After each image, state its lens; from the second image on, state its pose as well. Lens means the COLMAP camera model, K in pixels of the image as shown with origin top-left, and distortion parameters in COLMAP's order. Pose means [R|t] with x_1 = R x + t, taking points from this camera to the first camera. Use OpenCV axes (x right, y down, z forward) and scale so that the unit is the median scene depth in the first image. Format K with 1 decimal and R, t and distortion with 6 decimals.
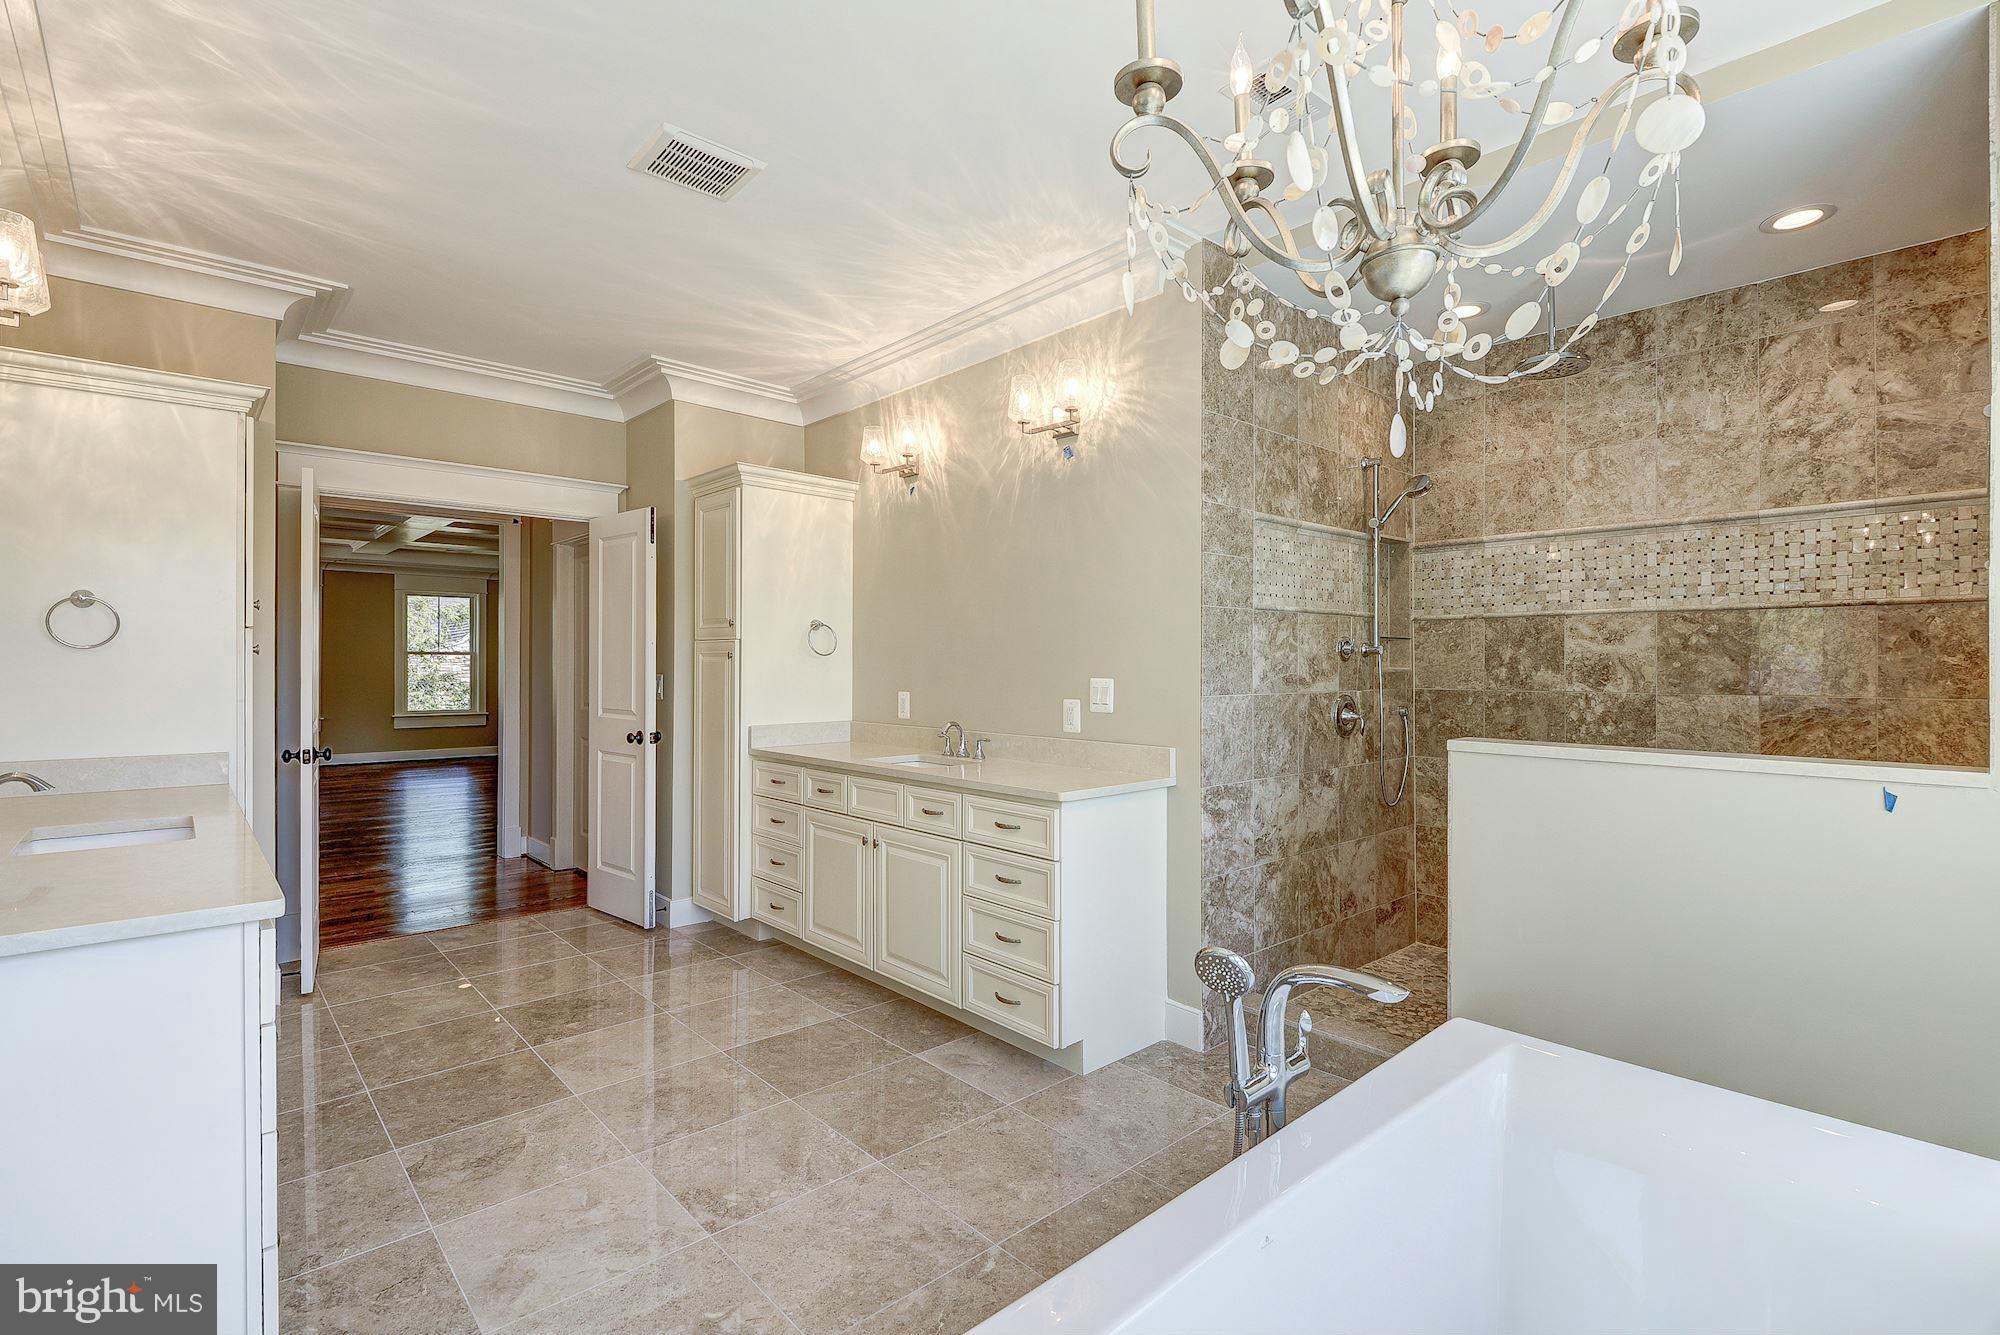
lens RADIAL K [[920.0, 0, 1000.5], [0, 920.0, 659.6], [0, 0, 1]] dist [0.000447, -0.002699]
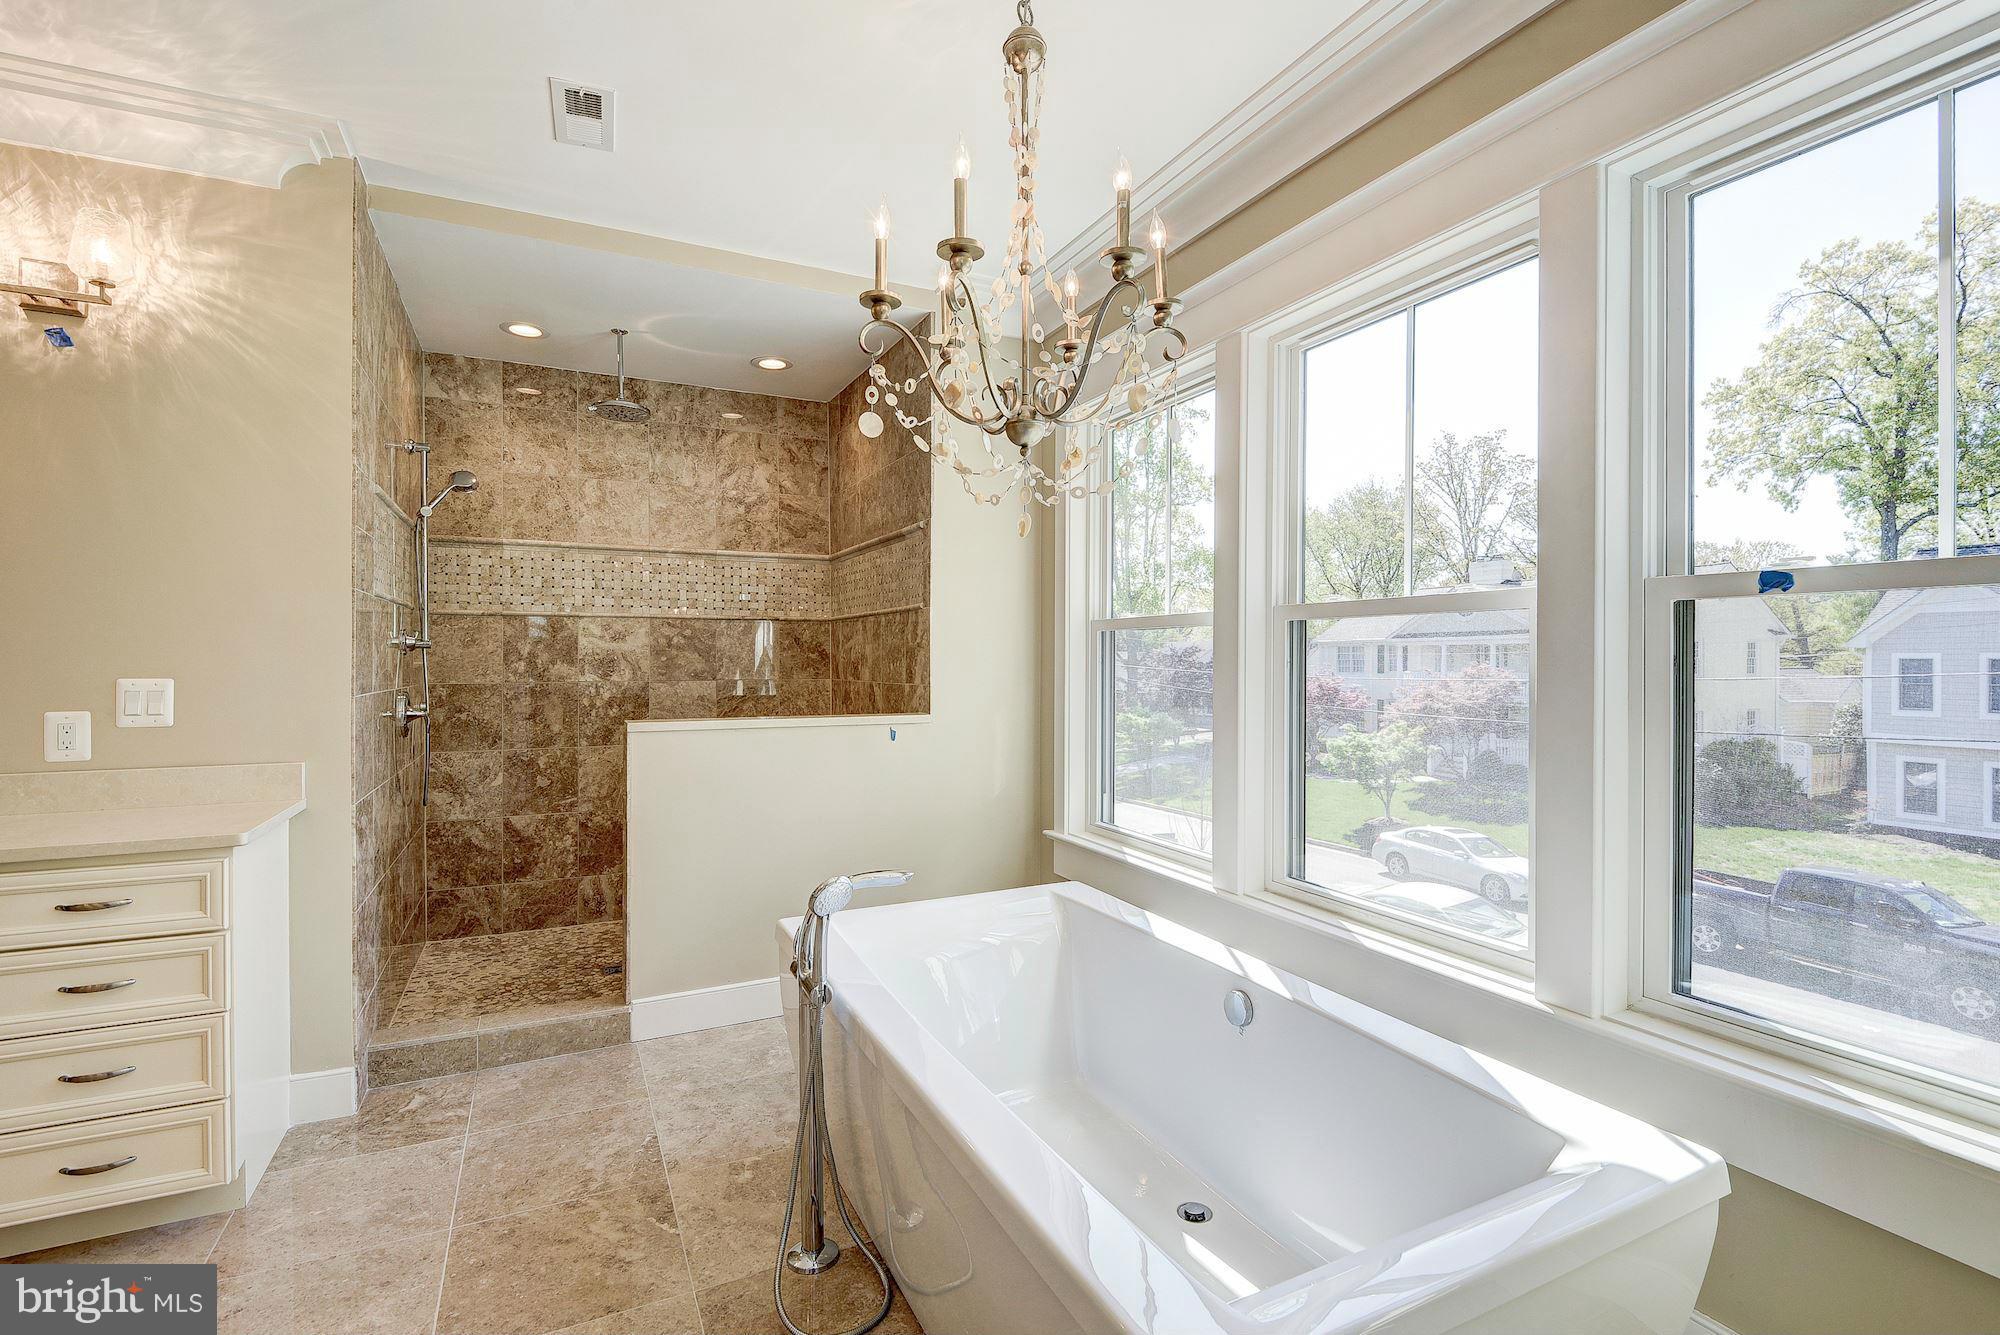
lens RADIAL K [[920.0, 0, 998.9], [0, 920.0, 662.5], [0, 0, 1]] dist [0.000447, -0.002699]
pose [[0.272993, -0.004367, 0.962006, -0.387012], [-0.003396, 0.999979, 0.005503, 0.001886], [-0.962010, -0.004769, 0.272973, 0.175413]]
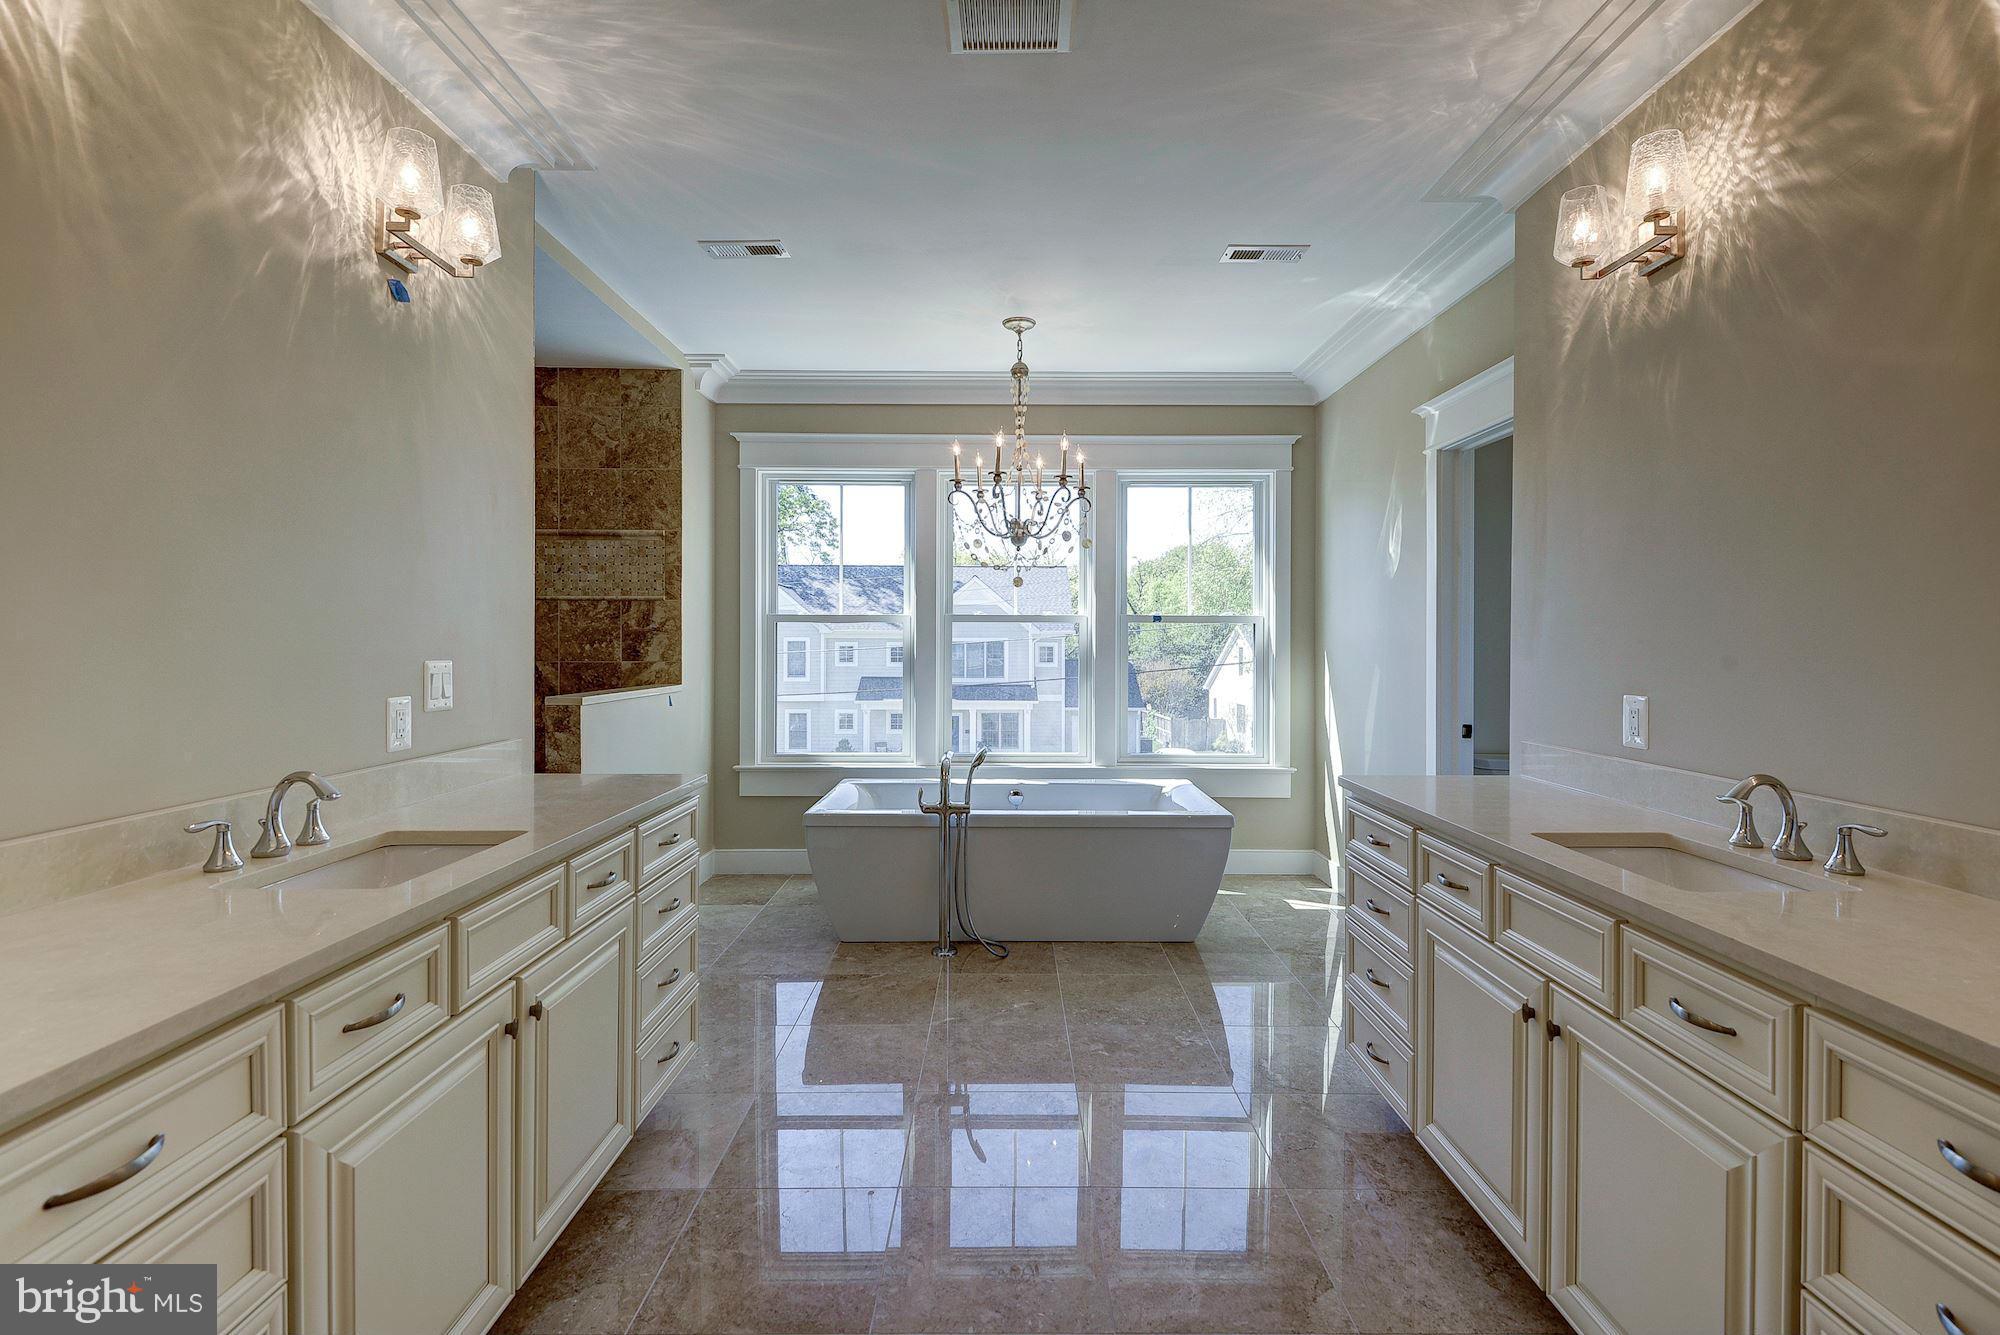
lens RADIAL K [[920.0, 0, 1005.5], [0, 920.0, 652.2], [0, 0, 1]] dist [0.000447, -0.002699]
pose [[-0.747335, -0.008819, 0.664388, -0.652816], [-0.005478, 0.999960, 0.007111, 0.007637], [-0.664424, 0.001674, -0.747354, 1.221677]]
